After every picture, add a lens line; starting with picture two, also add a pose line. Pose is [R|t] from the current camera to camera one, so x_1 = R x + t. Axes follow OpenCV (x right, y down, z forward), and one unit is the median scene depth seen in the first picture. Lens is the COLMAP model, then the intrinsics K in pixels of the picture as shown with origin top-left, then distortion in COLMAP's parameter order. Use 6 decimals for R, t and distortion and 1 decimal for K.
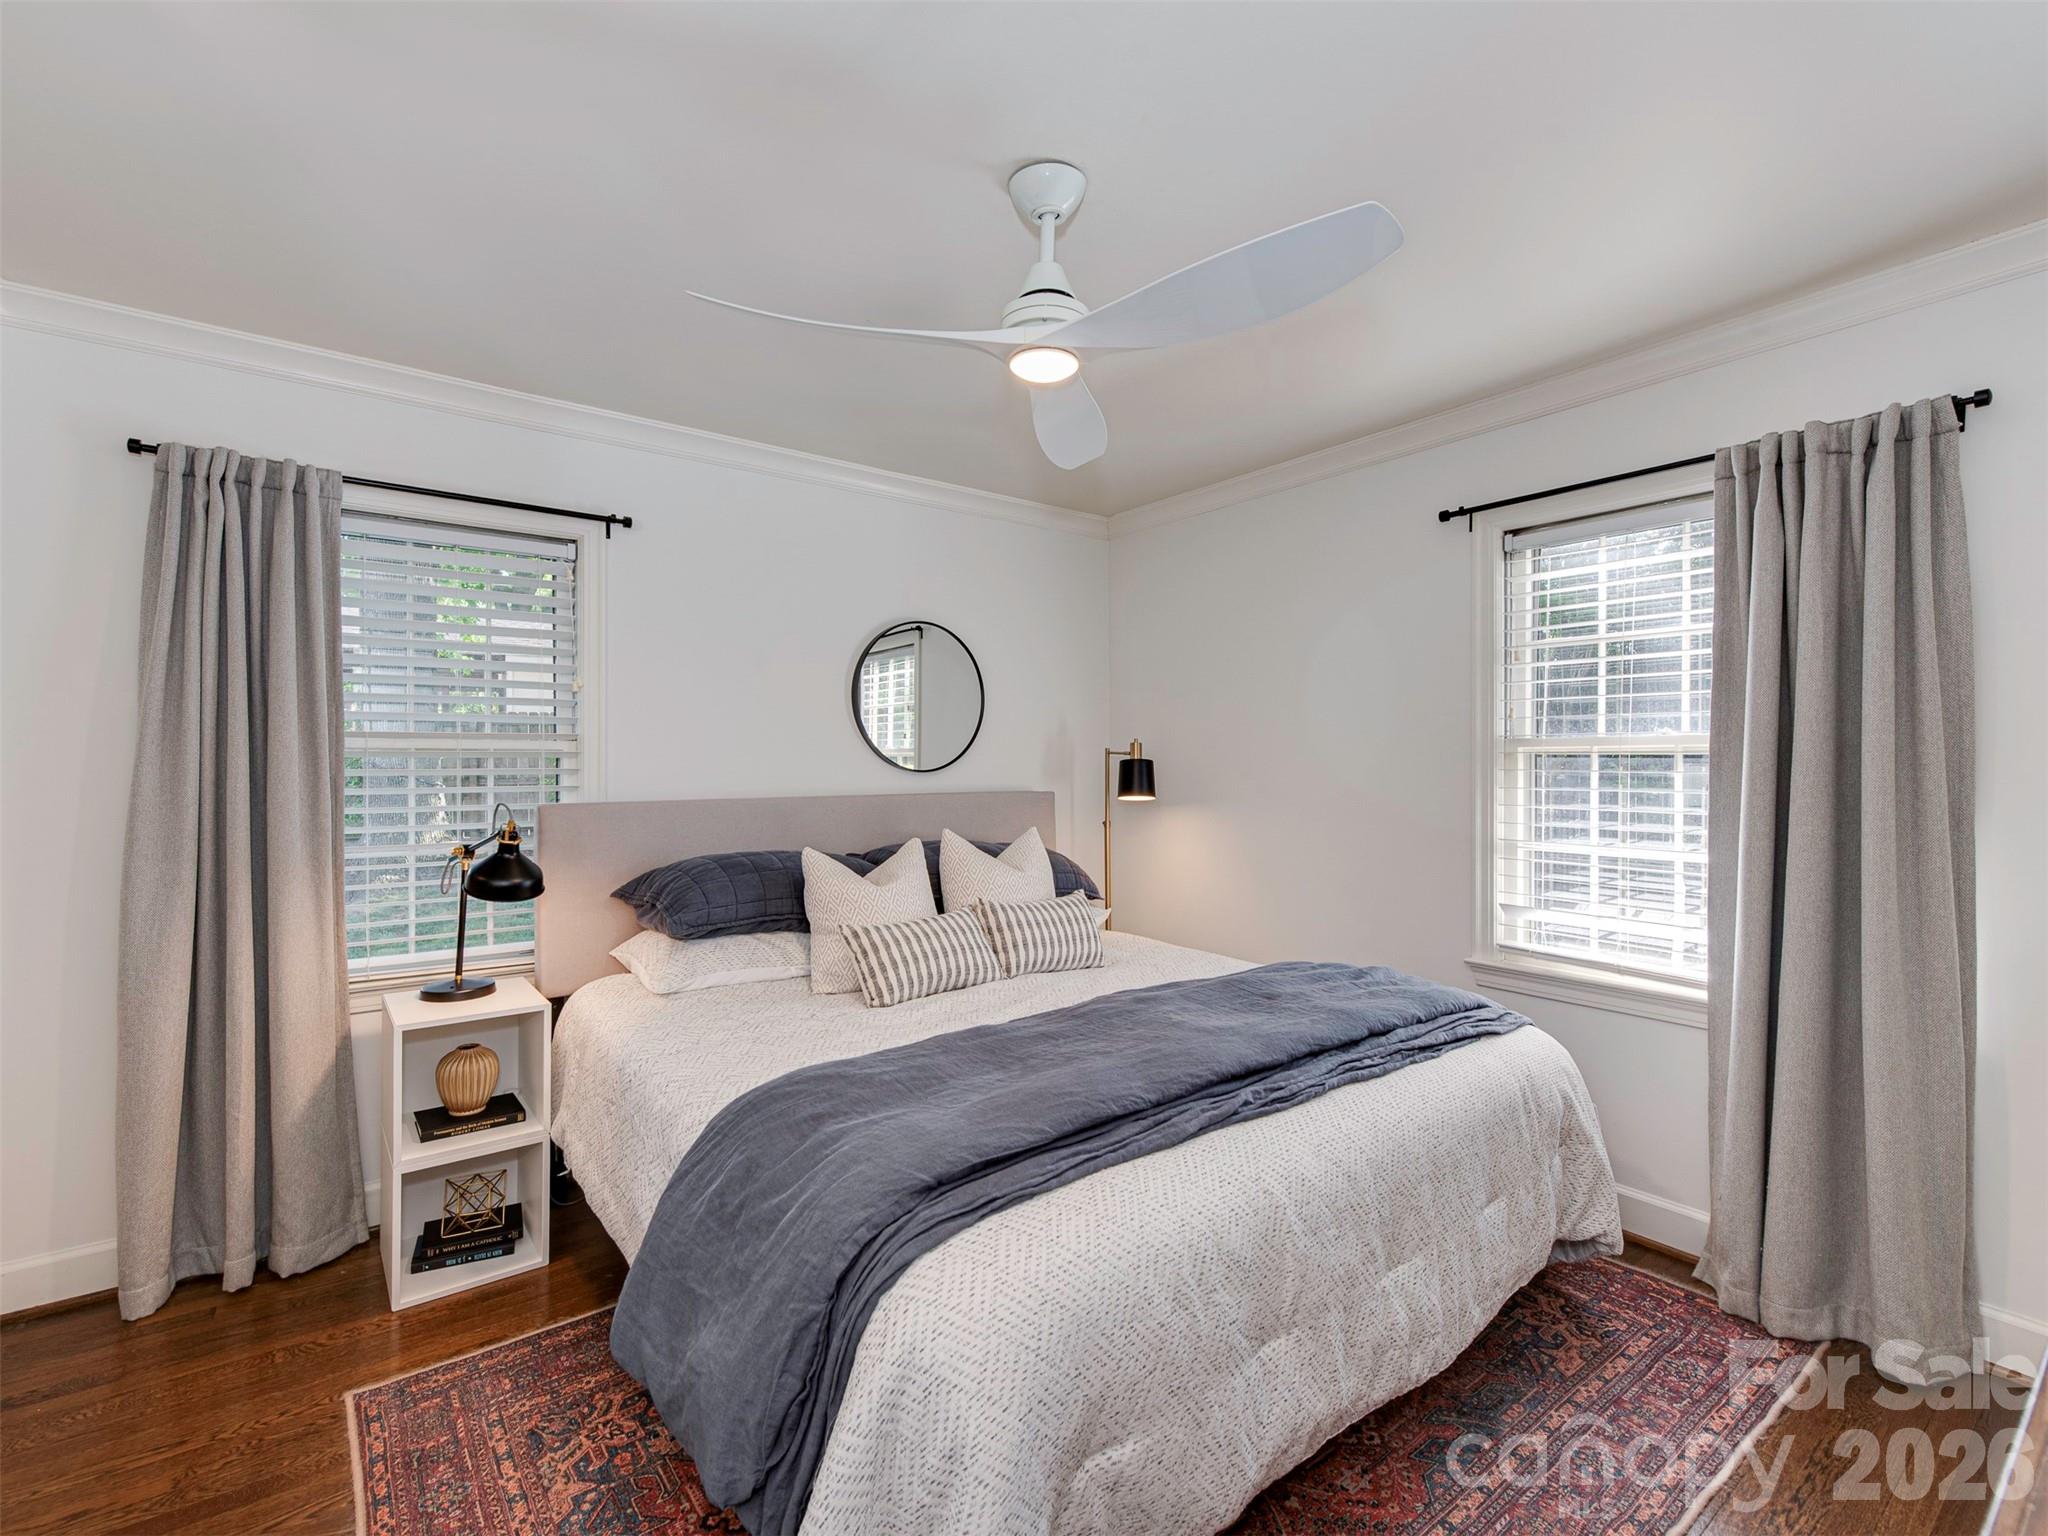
lens RADIAL K [[903.1, 0, 1024.0], [0, 903.1, 768.0], [0, 0, 1]] dist [0.004503, -0.000919]
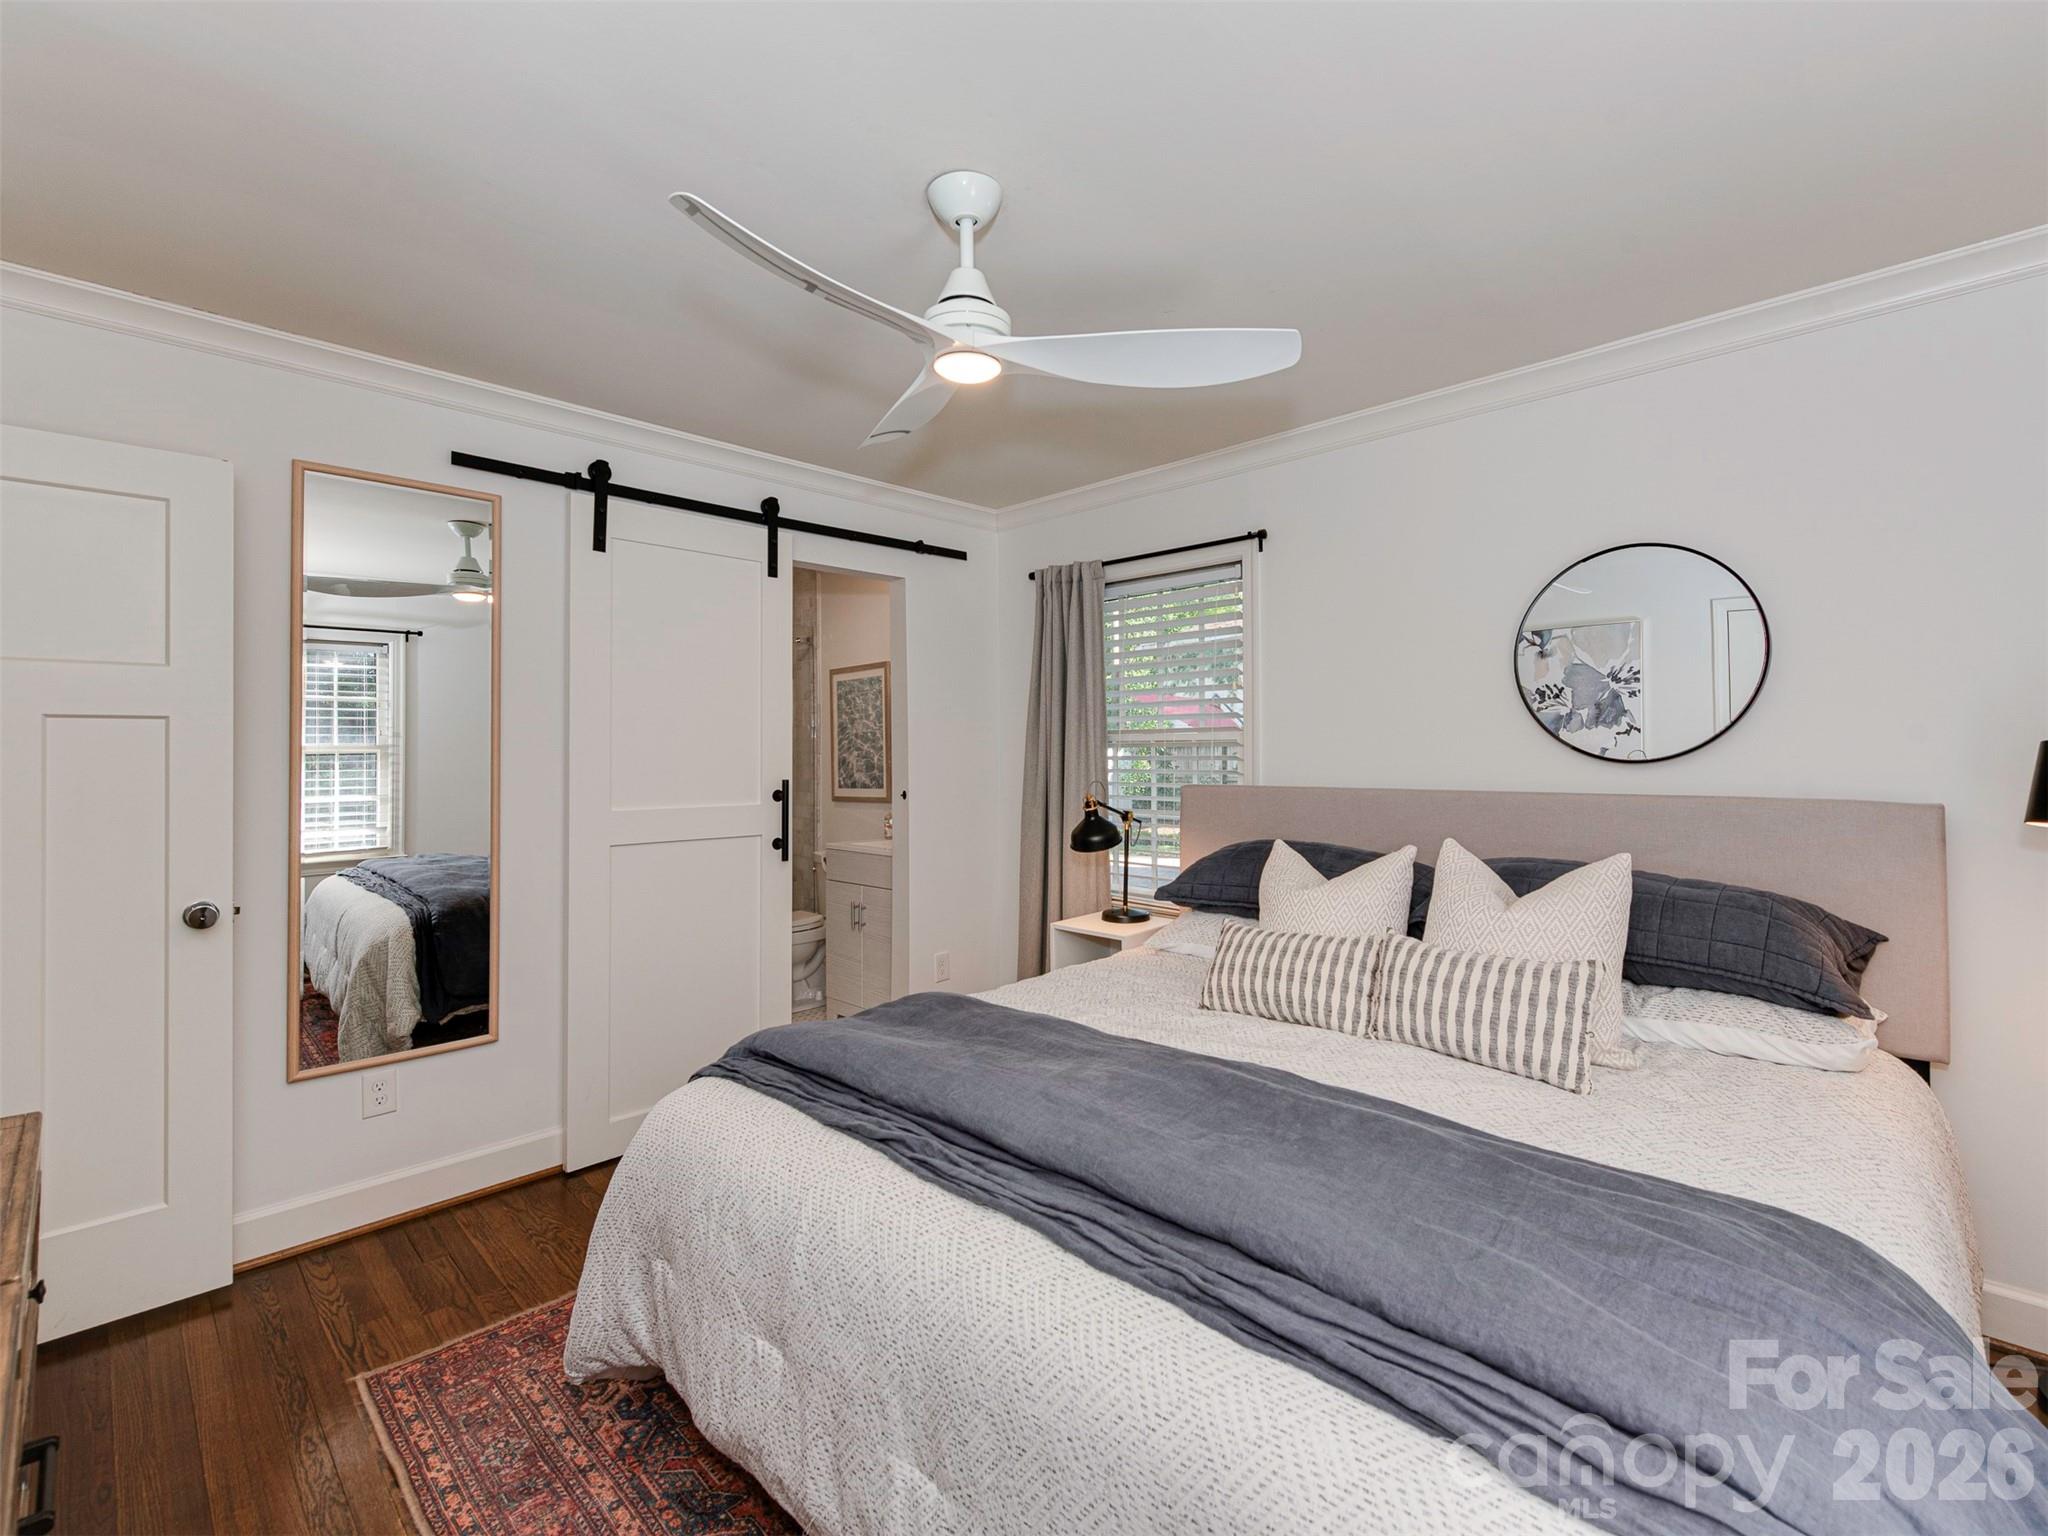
lens RADIAL K [[903.1, 0, 1024.0], [0, 903.1, 768.0], [0, 0, 1]] dist [0.004503, -0.000919]
pose [[0.167793, 0.020314, -0.985613, 0.998167], [-0.001097, 0.999791, 0.020420, -0.012406], [0.985822, -0.002345, 0.167780, 0.857531]]
